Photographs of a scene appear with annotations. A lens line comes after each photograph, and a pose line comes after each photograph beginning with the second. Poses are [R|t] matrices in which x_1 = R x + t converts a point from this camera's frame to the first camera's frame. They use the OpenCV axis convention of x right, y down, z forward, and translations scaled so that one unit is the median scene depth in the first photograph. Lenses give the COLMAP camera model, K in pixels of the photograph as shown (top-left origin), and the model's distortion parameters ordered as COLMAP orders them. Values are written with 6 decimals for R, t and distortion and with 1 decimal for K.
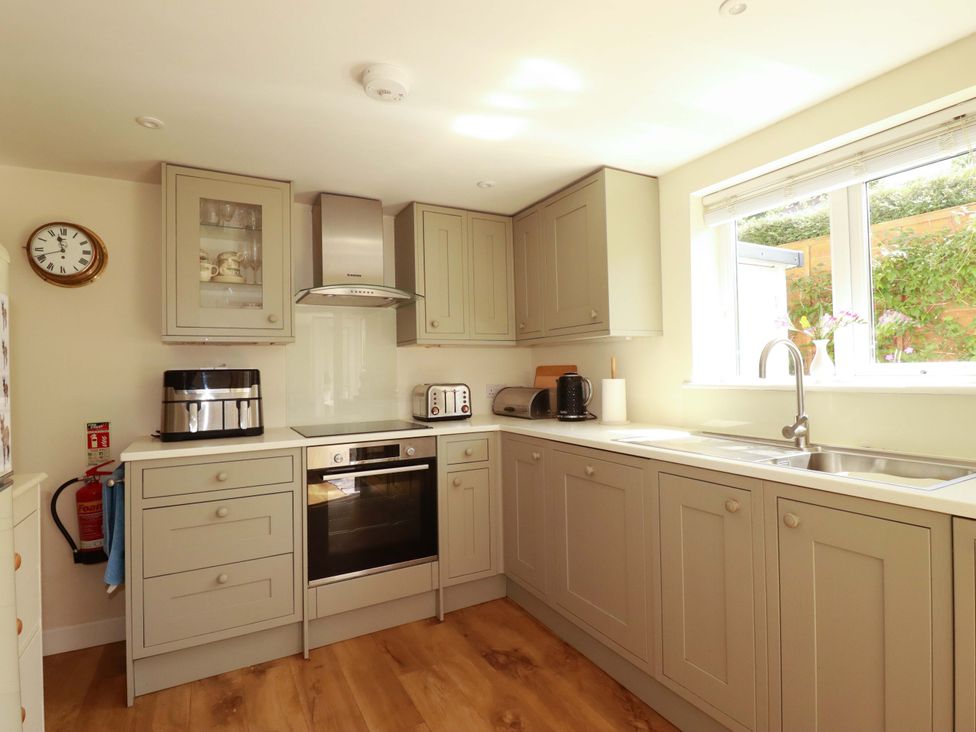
lens RADIAL K [[507.0, 0, 489.2], [0, 507.0, 362.7], [0, 0, 1]] dist [-0.000195, -0.011944]
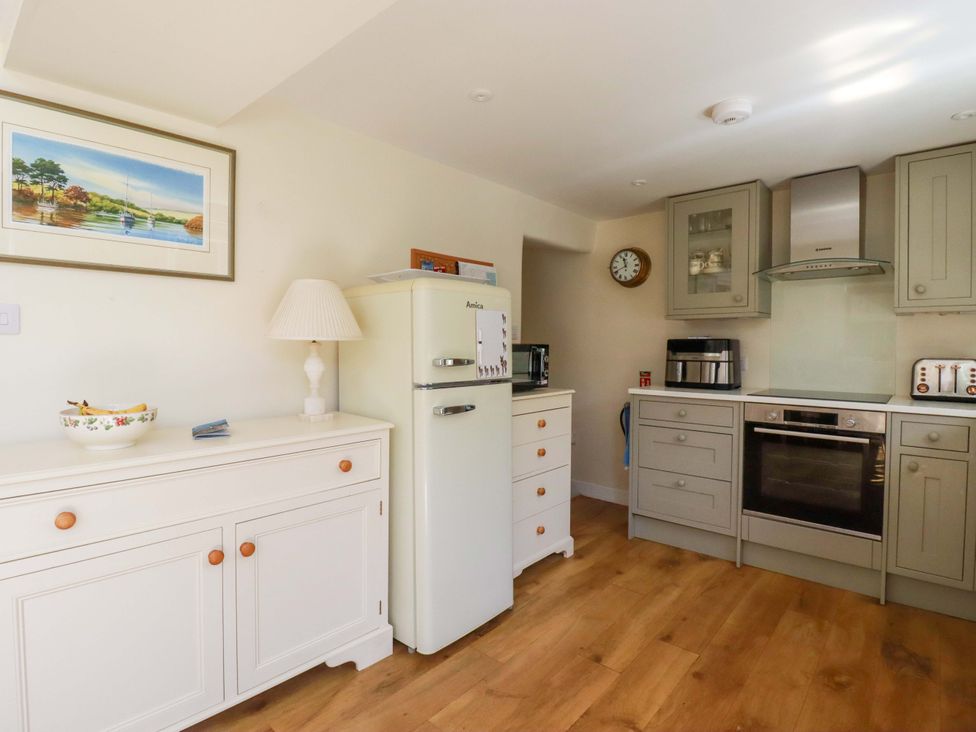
lens RADIAL K [[522.8, 0, 485.3], [0, 522.8, 361.8], [0, 0, 1]] dist [0.002250, -0.017239]
pose [[0.334562, 0.052852, -0.940890, 0.614407], [0.009450, 0.998188, 0.059431, -0.014438], [0.942326, -0.028775, 0.333456, -0.019953]]
